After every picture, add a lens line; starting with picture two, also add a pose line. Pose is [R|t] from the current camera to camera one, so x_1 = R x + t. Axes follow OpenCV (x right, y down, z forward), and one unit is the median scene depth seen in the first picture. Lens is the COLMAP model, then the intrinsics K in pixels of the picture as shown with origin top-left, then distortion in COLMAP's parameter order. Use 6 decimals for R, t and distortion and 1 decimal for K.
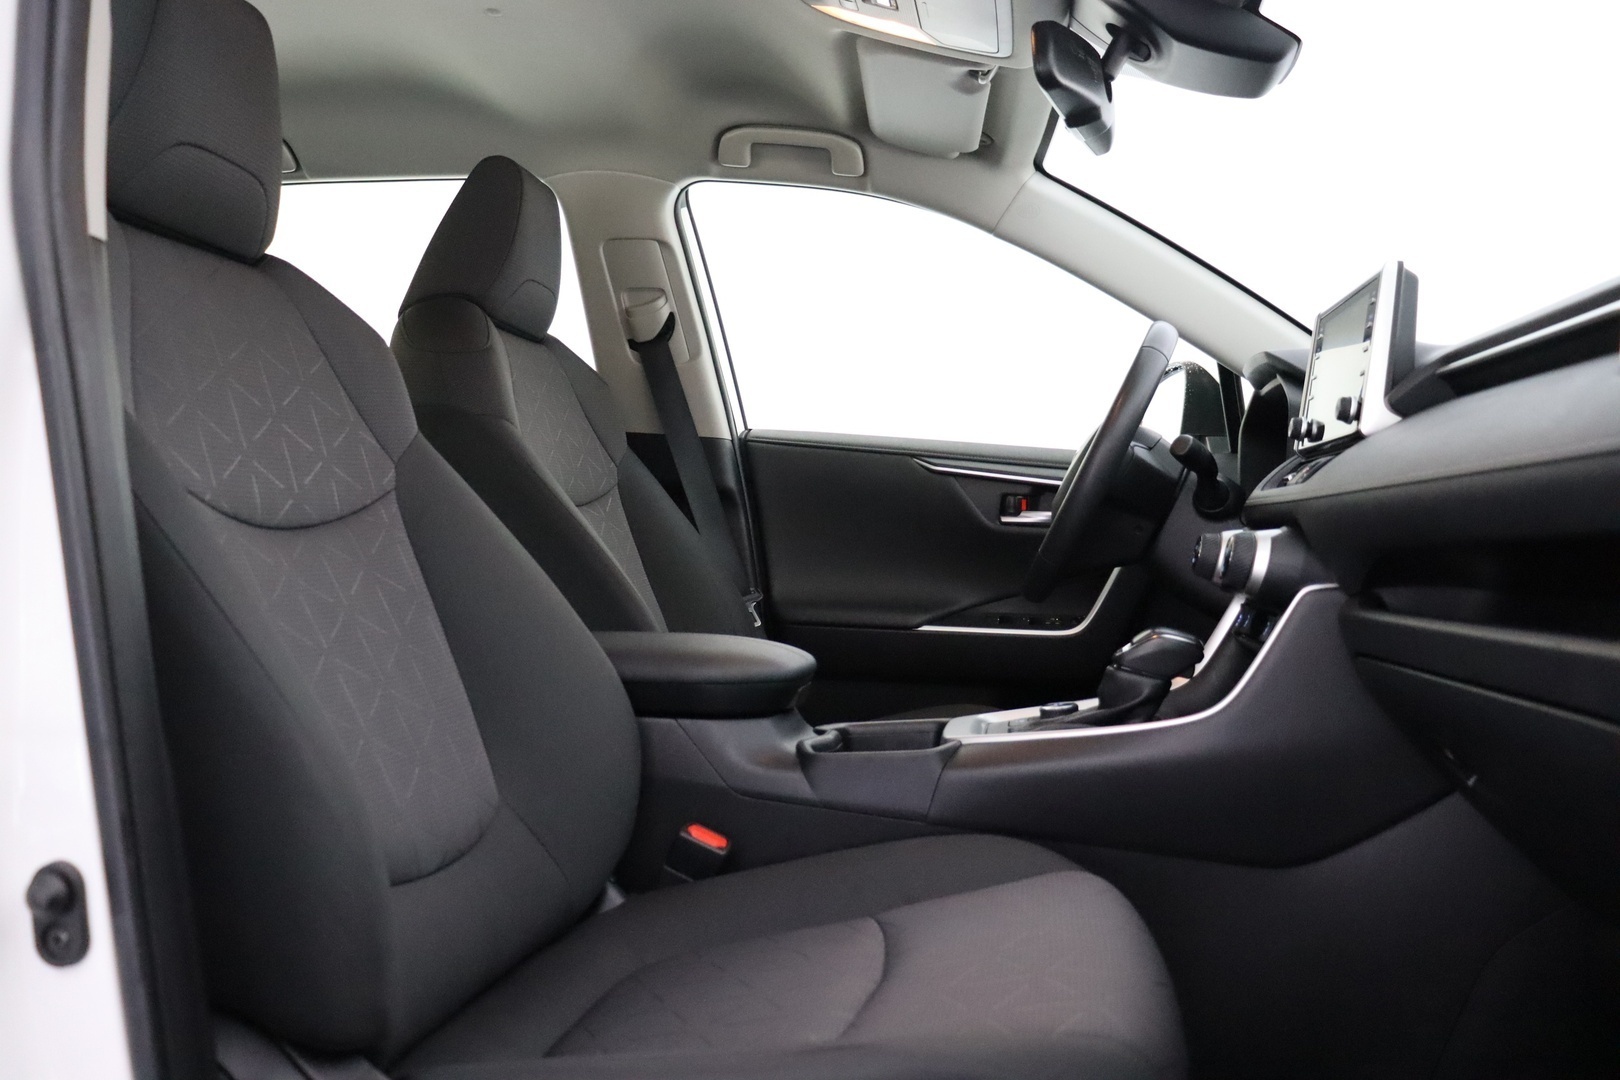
lens RADIAL K [[1359.6, 0, 810.0], [0, 1359.6, 540.0], [0, 0, 1]] dist [-0.074762, -0.001372]
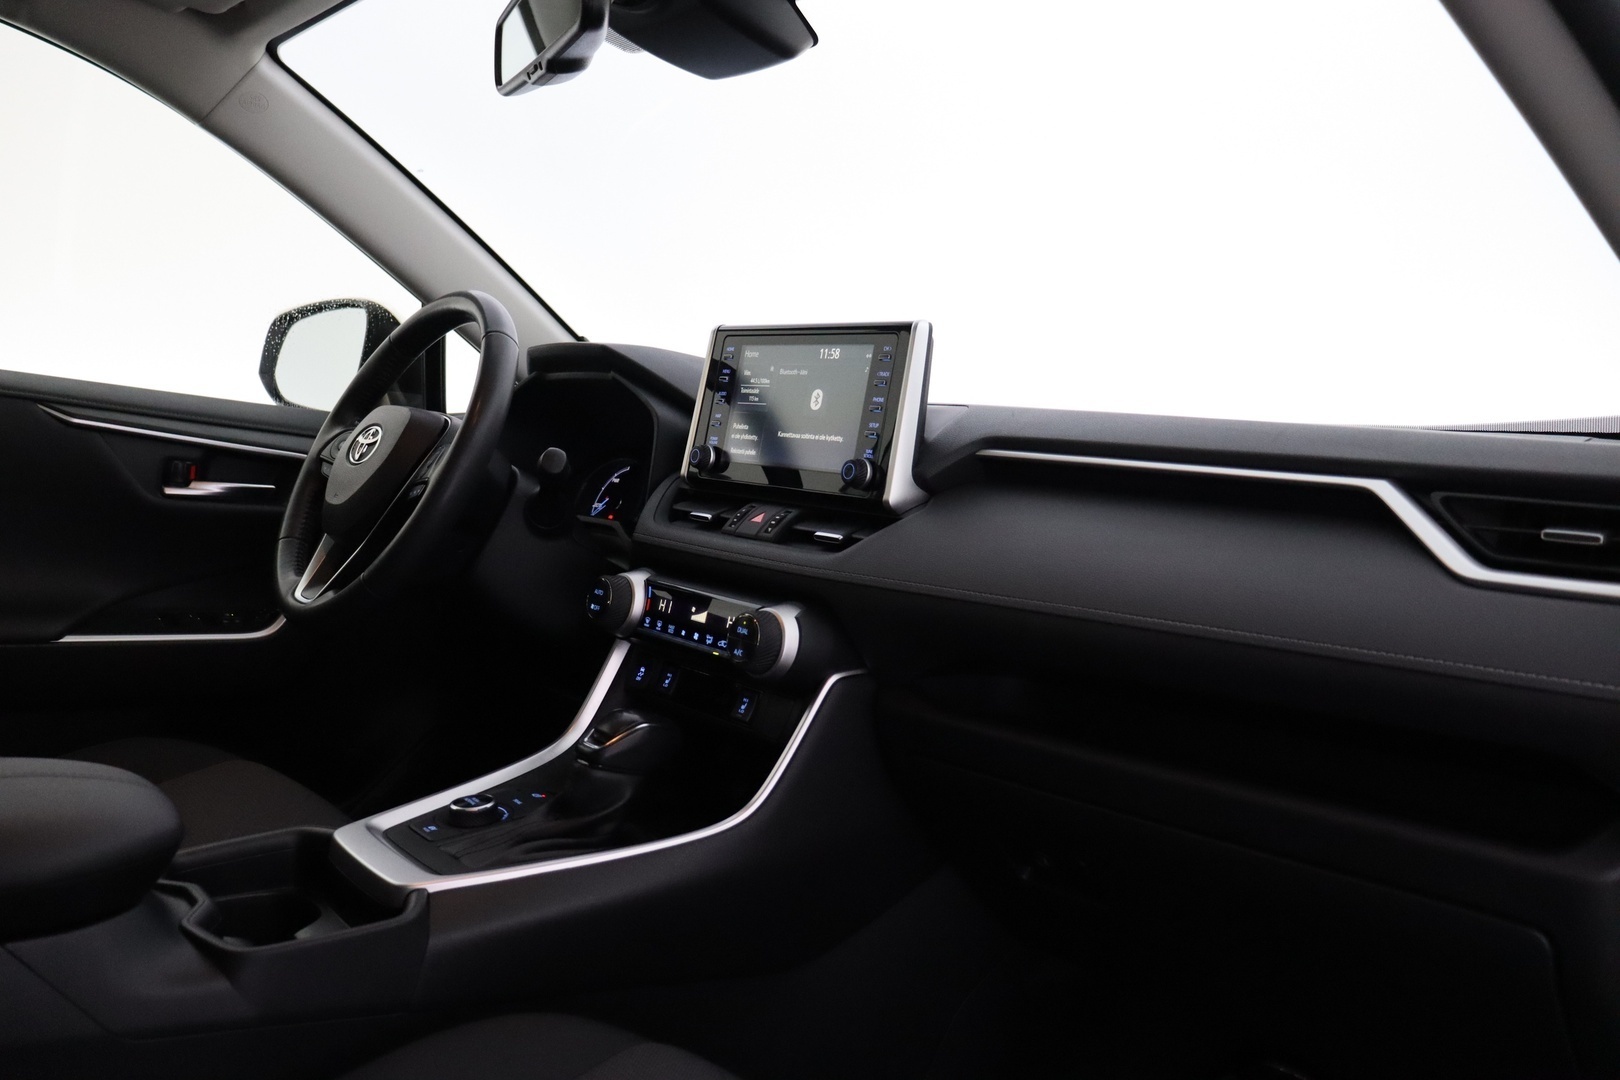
lens RADIAL K [[1359.6, 0, 810.0], [0, 1359.6, 540.0], [0, 0, 1]] dist [-0.074762, -0.001372]
pose [[0.680010, -0.018793, 0.732962, -0.167556], [-0.055922, 0.995430, 0.077405, -0.067005], [-0.731067, -0.093624, 0.675851, 0.214936]]
